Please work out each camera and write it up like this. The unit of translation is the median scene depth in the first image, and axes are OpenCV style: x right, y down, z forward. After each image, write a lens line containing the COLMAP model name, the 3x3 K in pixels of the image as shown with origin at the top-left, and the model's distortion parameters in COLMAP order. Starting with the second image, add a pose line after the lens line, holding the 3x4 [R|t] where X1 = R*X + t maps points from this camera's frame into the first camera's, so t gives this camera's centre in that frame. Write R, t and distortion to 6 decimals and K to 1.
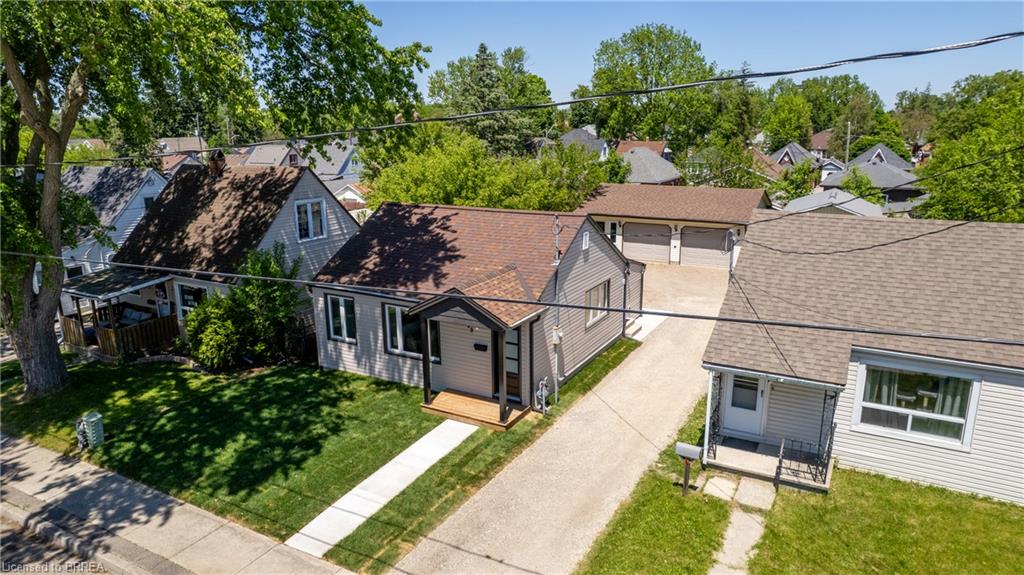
lens RADIAL K [[670.2, 0, 512.0], [0, 670.2, 287.5], [0, 0, 1]] dist [-0.104876, 0.108148]
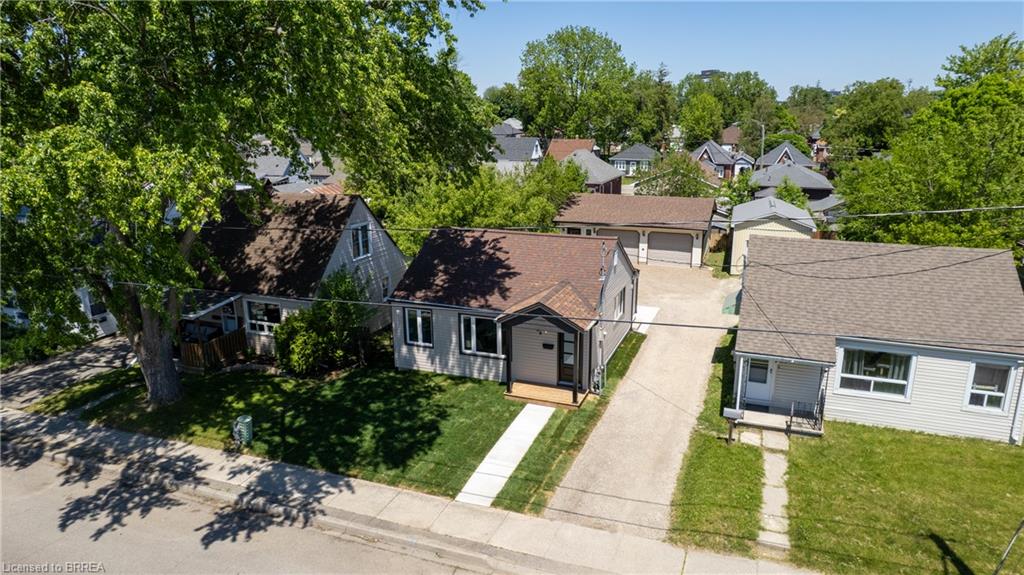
lens RADIAL K [[670.2, 0, 512.0], [0, 670.2, 287.5], [0, 0, 1]] dist [-0.104876, 0.108148]
pose [[0.990656, -0.032508, 0.132453, -0.258342], [0.030039, 0.999336, 0.020600, -0.046963], [-0.133035, -0.016429, 0.990975, -0.236722]]
